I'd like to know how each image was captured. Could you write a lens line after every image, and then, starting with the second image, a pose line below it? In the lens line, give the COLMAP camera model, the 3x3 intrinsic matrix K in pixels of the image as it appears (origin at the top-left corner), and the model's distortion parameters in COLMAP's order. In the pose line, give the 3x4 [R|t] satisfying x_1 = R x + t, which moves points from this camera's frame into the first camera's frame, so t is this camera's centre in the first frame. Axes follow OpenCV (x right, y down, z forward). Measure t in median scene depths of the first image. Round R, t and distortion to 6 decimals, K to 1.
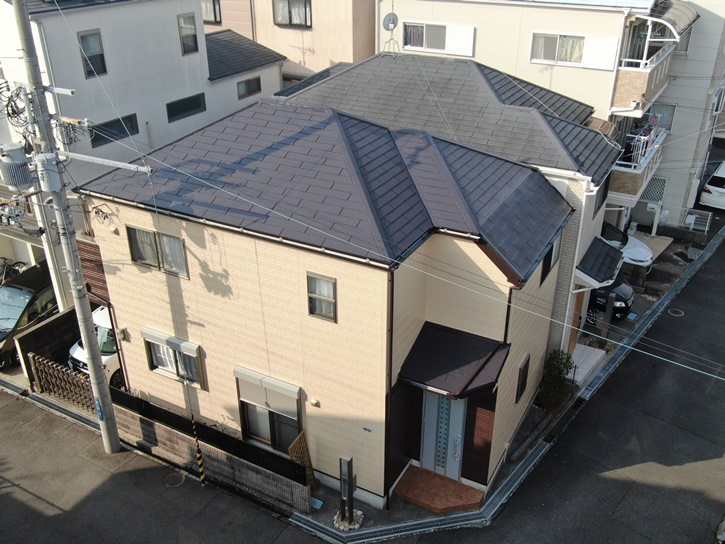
lens RADIAL K [[692.7, 0, 361.5], [0, 692.7, 272.0], [0, 0, 1]] dist [0.003116, 0.000000]
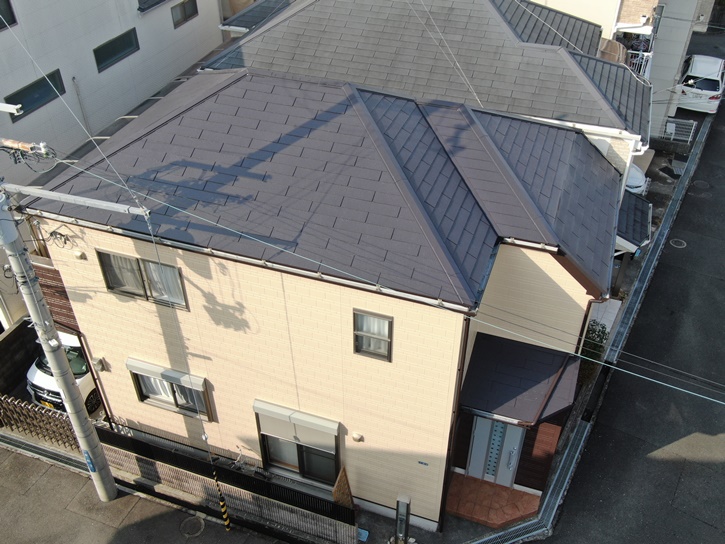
lens RADIAL K [[692.7, 0, 361.4], [0, 692.7, 272.1], [0, 0, 1]] dist [0.003116, 0.000000]
pose [[0.986854, -0.099303, 0.127506, -0.144250], [0.073826, 0.978824, 0.190926, -0.167842], [-0.143766, -0.179003, 0.973288, 0.186318]]
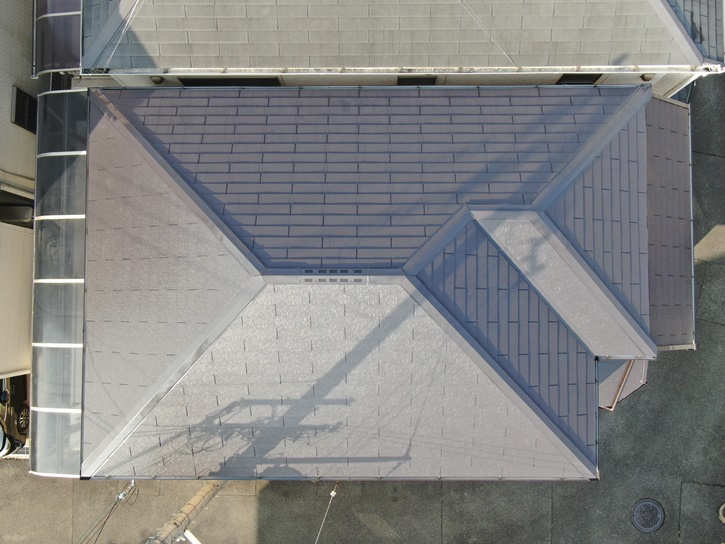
lens RADIAL K [[731.1, 0, 361.4], [0, 731.1, 273.4], [0, 0, 1]] dist [-0.017561, 0.000000]
pose [[0.877357, -0.479730, 0.010165, -0.080018], [0.237889, 0.453269, 0.859044, -0.767744], [-0.416716, -0.751270, 0.511802, 0.658071]]
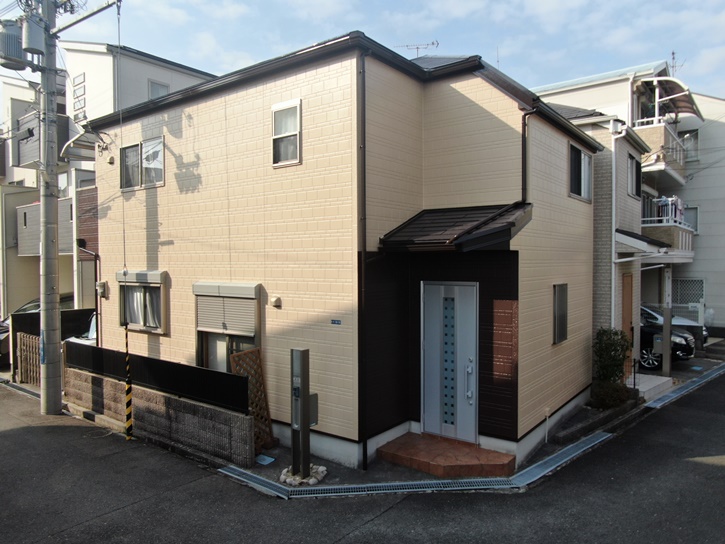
lens RADIAL K [[522.4, 0, 362.5], [0, 522.4, 271.7], [0, 0, 1]] dist [-0.007593, 0.001398]
pose [[0.989653, 0.002692, -0.143459, 0.104056], [-0.066921, 0.893078, -0.444897, 0.387108], [0.126923, 0.449893, 0.884017, 0.463016]]
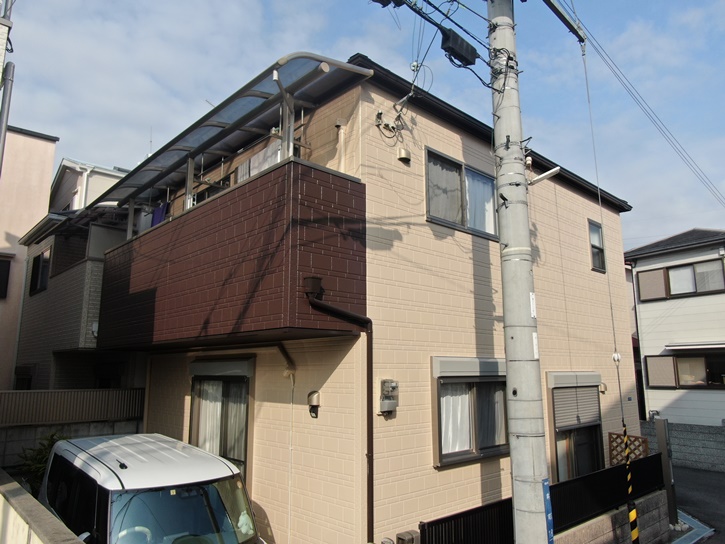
lens RADIAL K [[522.4, 0, 363.1], [0, 522.4, 275.0], [0, 0, 1]] dist [-0.007593, 0.001398]
pose [[0.311078, 0.177086, 0.933740, -0.734719], [0.450571, 0.837574, -0.308957, 0.130187], [-0.836789, 0.516827, 0.180761, 1.004150]]
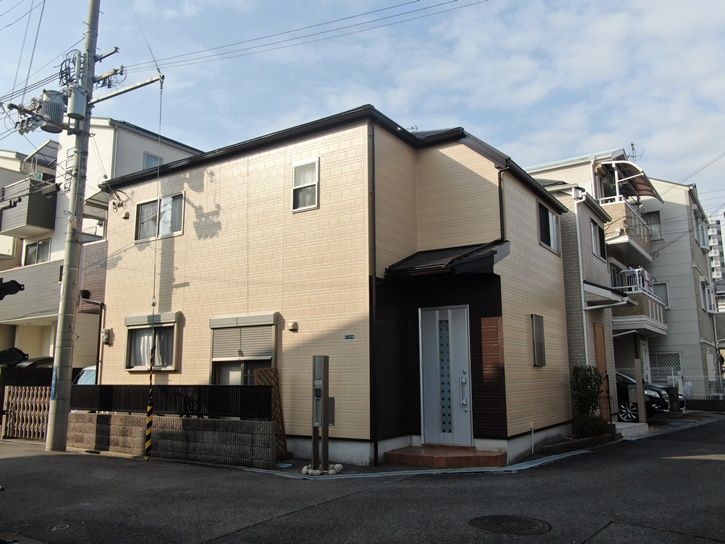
lens RADIAL K [[596.8, 0, 362.0], [0, 596.8, 269.4], [0, 0, 1]] dist [0.001225, -0.004139]
pose [[0.997262, -0.014951, -0.072424, 0.070766], [-0.032765, 0.788645, -0.613975, 0.557520], [0.066297, 0.614667, 0.785996, 0.355272]]
